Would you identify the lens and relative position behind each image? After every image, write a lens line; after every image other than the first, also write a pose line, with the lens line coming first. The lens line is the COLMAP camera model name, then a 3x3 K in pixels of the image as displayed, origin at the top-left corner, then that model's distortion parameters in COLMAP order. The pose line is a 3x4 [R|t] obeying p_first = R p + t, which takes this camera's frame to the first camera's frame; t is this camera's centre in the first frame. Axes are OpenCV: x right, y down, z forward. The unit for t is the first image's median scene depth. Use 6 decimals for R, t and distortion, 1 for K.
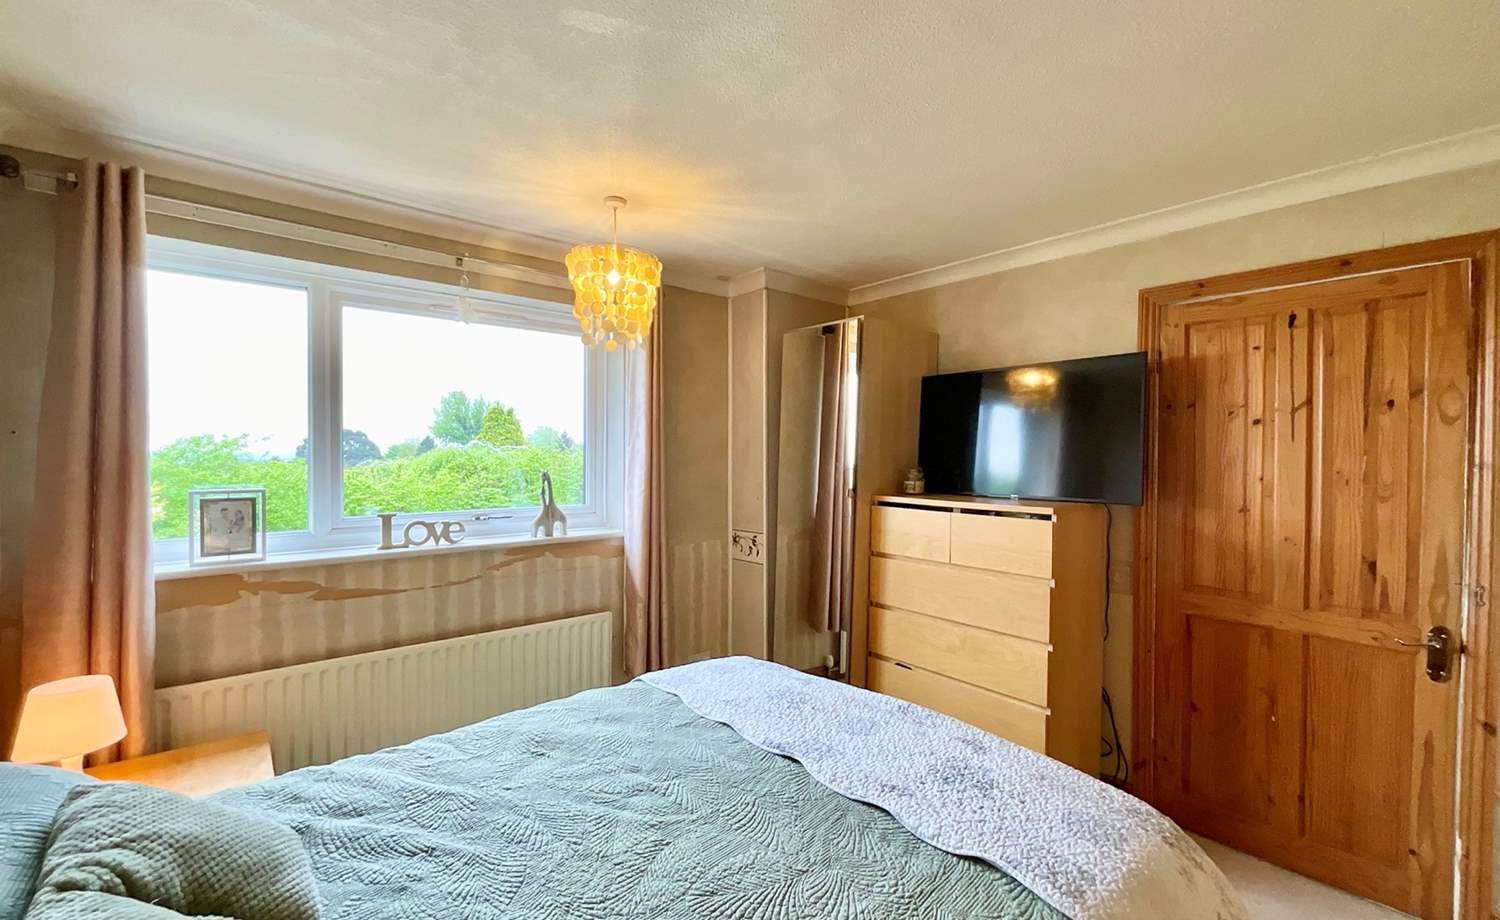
lens RADIAL K [[612.9, 0, 746.0], [0, 612.9, 461.2], [0, 0, 1]] dist [-0.000648, -0.000152]
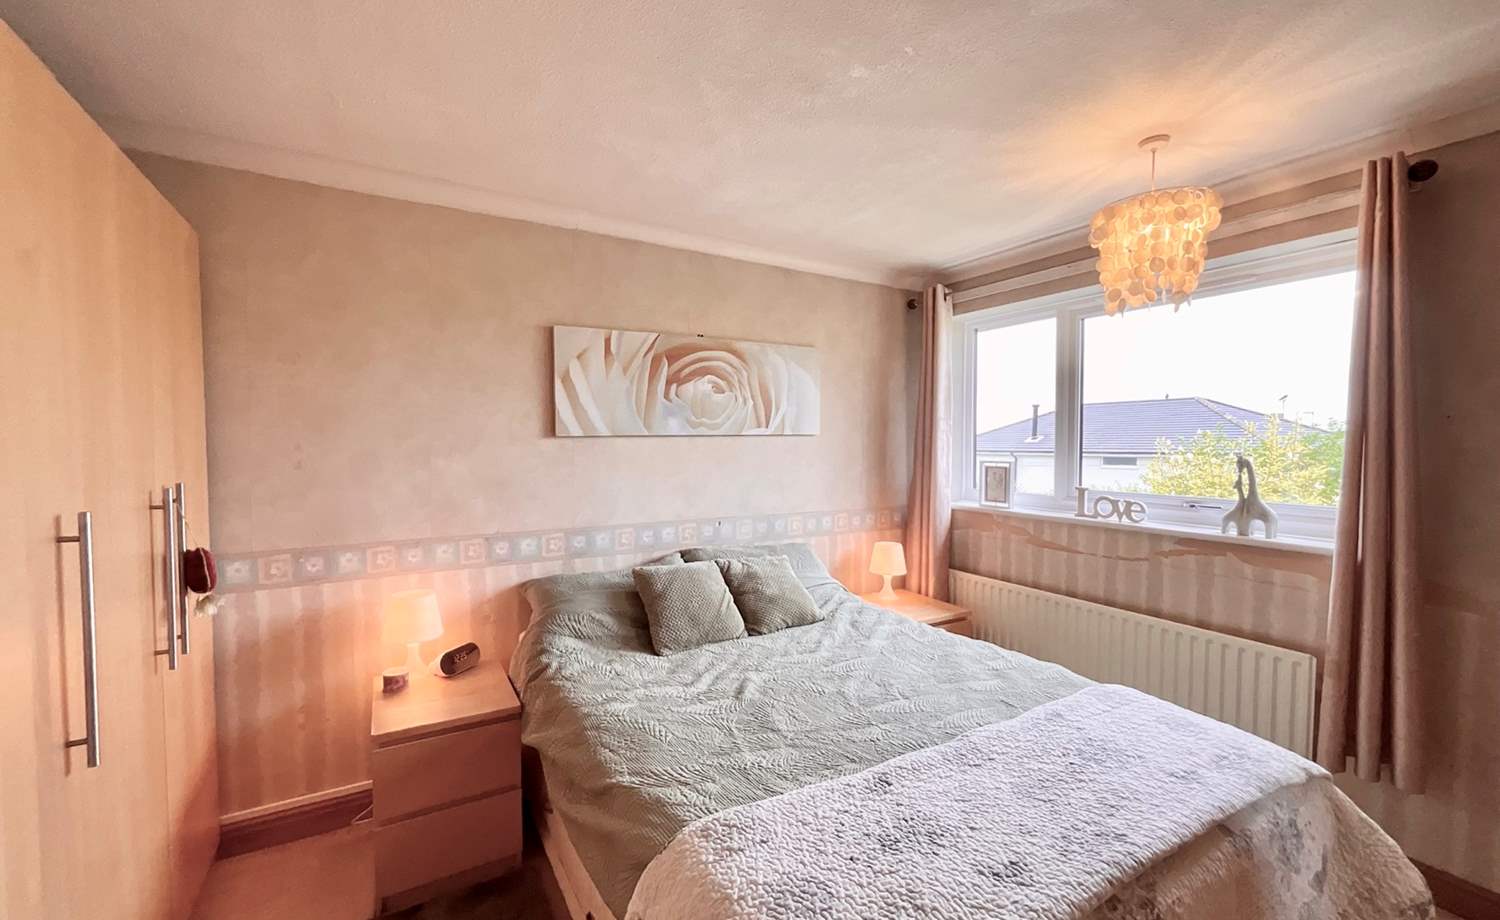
lens RADIAL K [[612.9, 0, 746.0], [0, 612.9, 461.2], [0, 0, 1]] dist [-0.000648, -0.000152]
pose [[-0.173885, 0.029823, -0.984314, 0.773566], [-0.014206, 0.999361, 0.032788, 0.004730], [0.984664, 0.019684, -0.173350, 0.604556]]
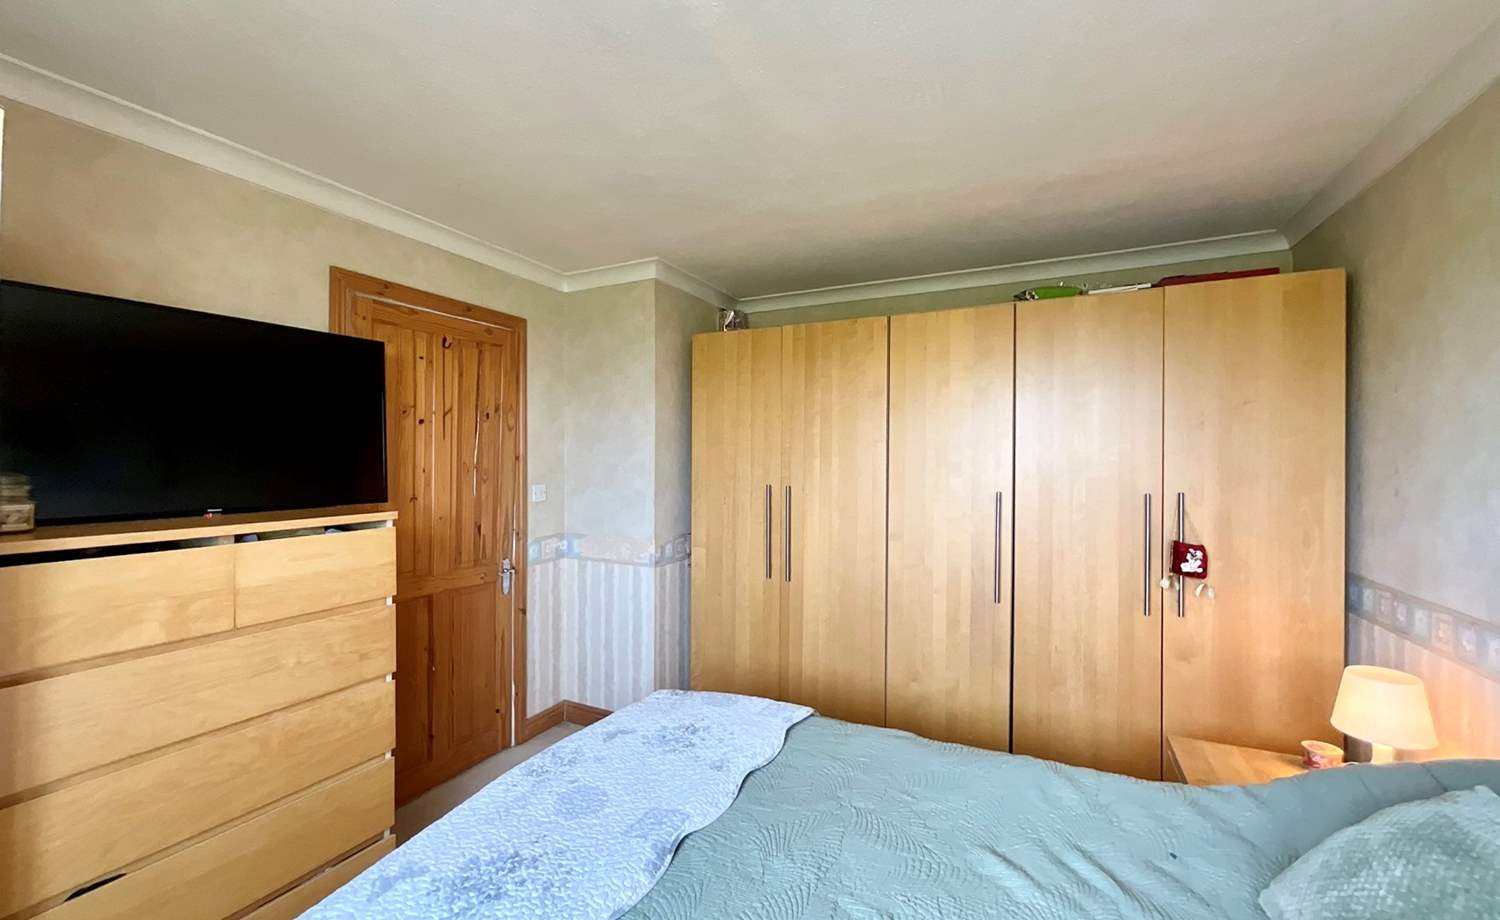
lens RADIAL K [[610.8, 0, 752.5], [0, 610.8, 461.9], [0, 0, 1]] dist [-0.000500, 0.005927]
pose [[-0.394439, -0.014035, 0.918815, -0.470715], [0.007618, 0.999799, 0.018542, -0.004409], [-0.918890, 0.014313, -0.394253, 0.866860]]
